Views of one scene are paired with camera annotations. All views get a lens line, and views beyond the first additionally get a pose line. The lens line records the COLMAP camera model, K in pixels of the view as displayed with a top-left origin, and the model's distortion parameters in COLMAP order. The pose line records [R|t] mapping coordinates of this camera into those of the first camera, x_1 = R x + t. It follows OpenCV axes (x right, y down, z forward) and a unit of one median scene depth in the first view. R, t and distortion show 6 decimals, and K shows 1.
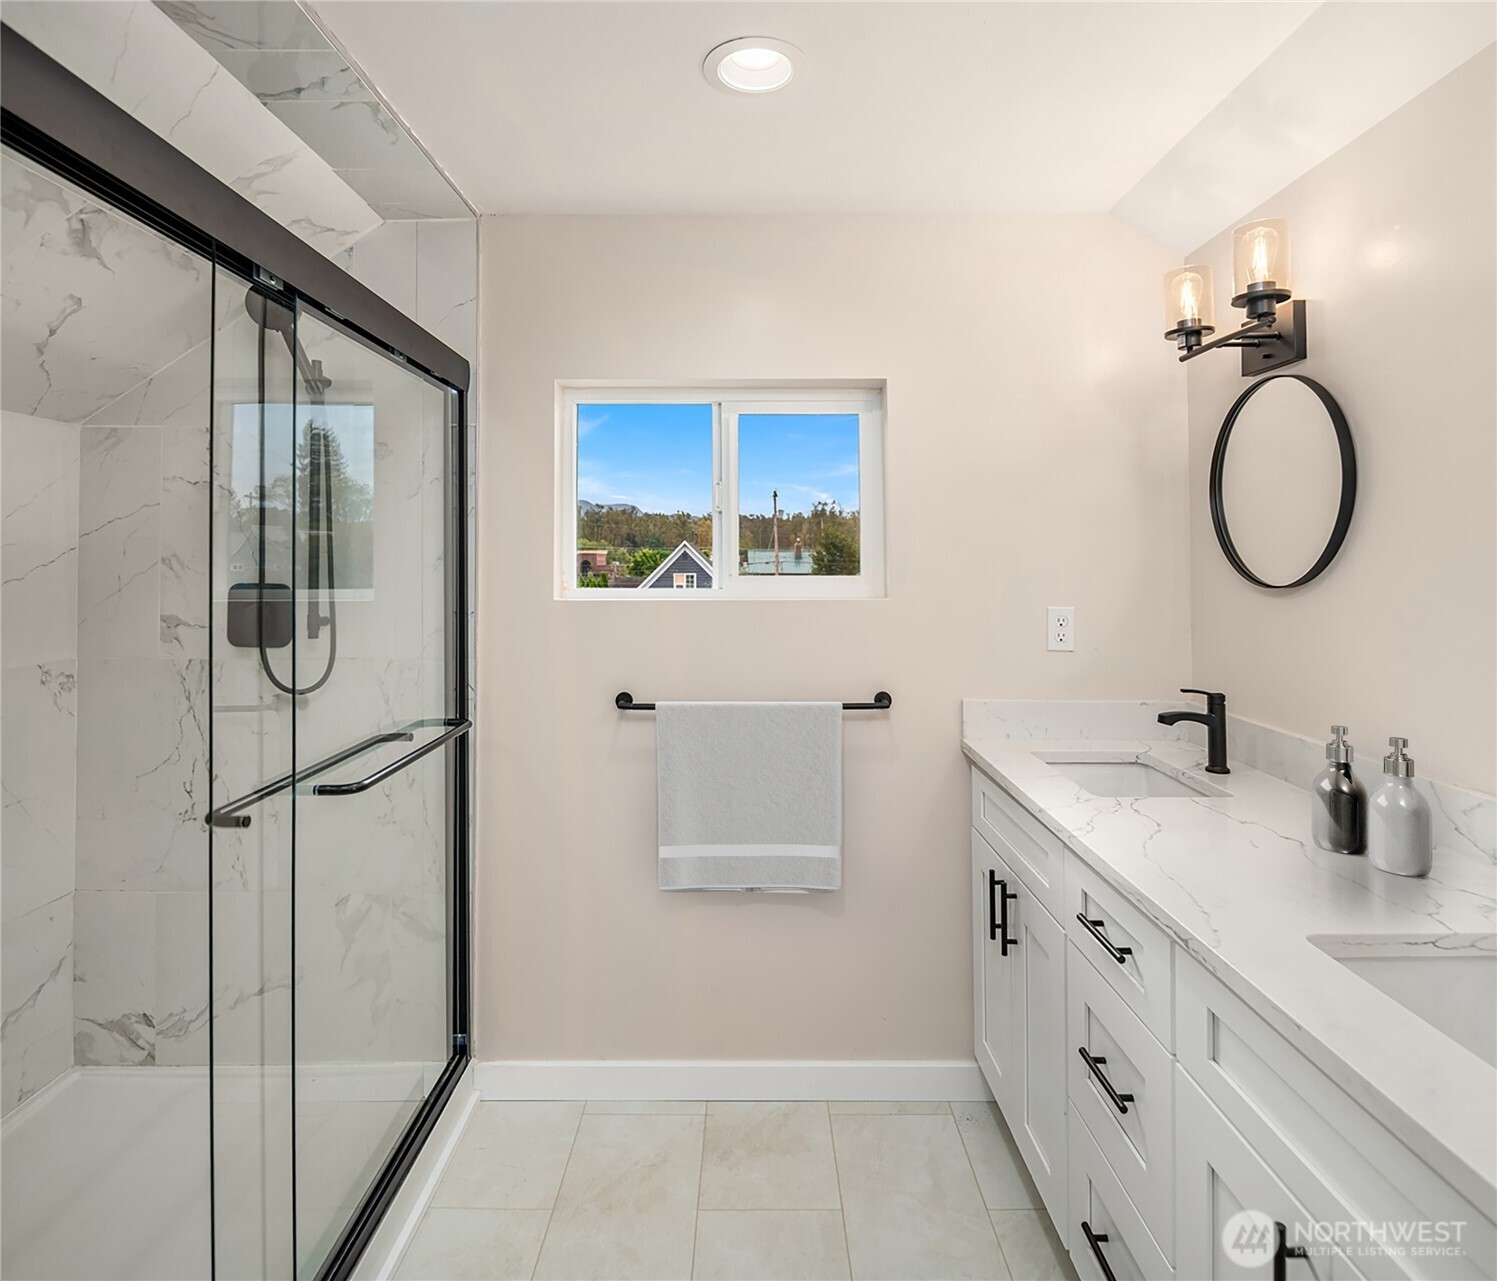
lens RADIAL K [[882.3, 0, 746.8], [0, 882.3, 556.9], [0, 0, 1]] dist [0.000589, -0.035601]
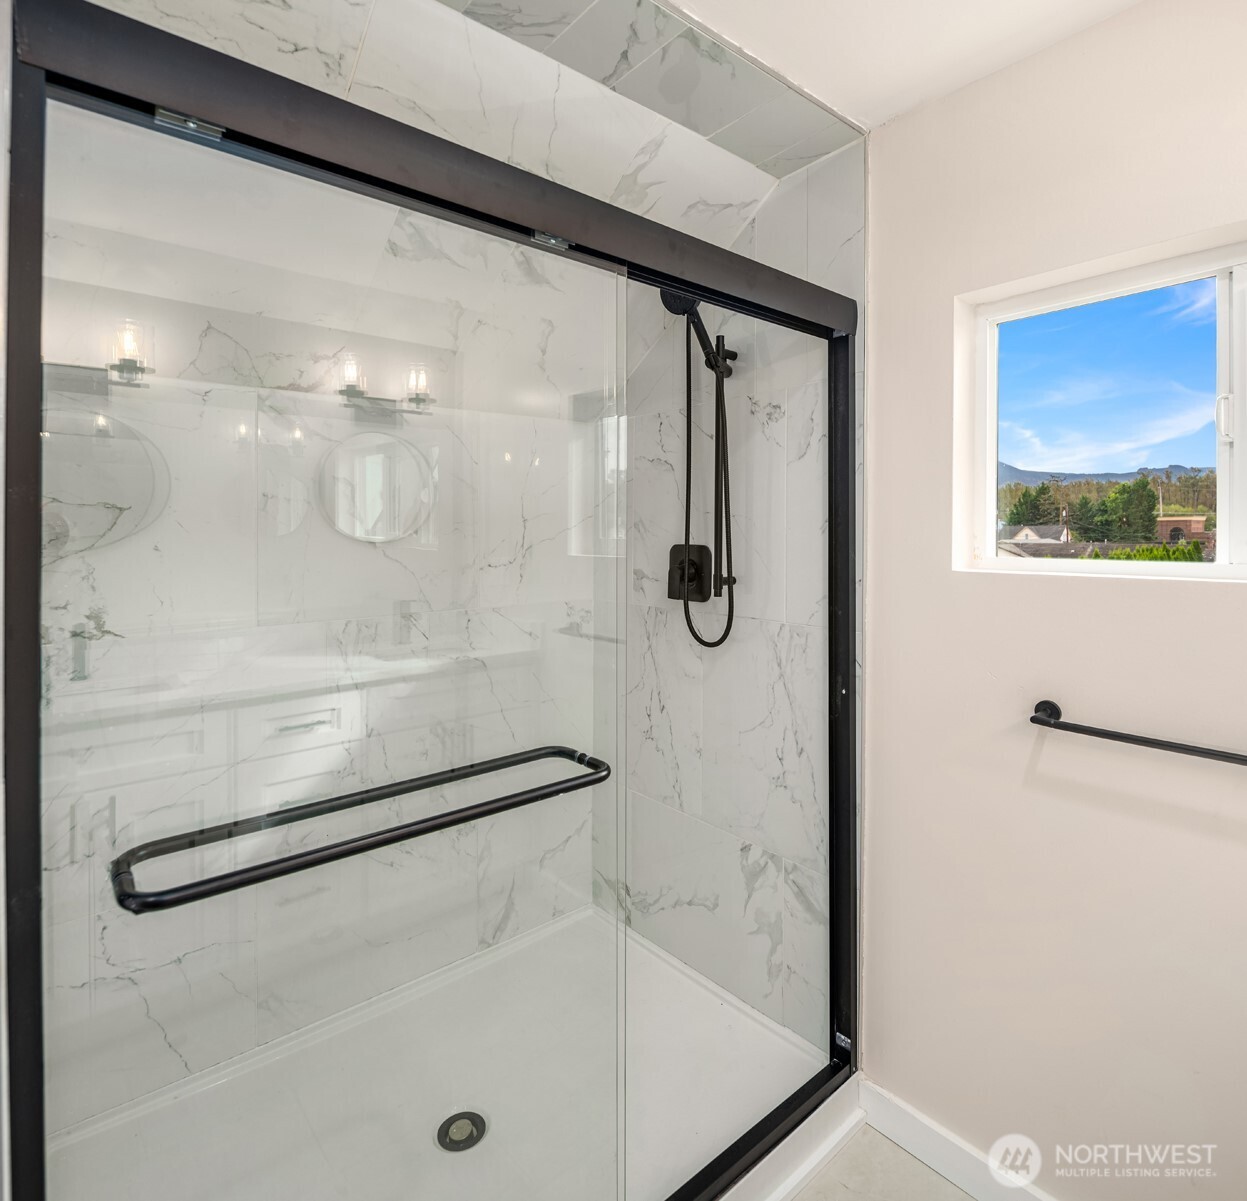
lens RADIAL K [[701.0, 0, 621.5], [0, 701.0, 541.4], [0, 0, 1]] dist [0.000274, 0.002863]
pose [[0.640334, 0.010669, -0.768022, 0.083897], [0.005462, 0.999815, 0.018443, 0.008759], [0.768077, -0.016005, 0.640157, 0.353245]]
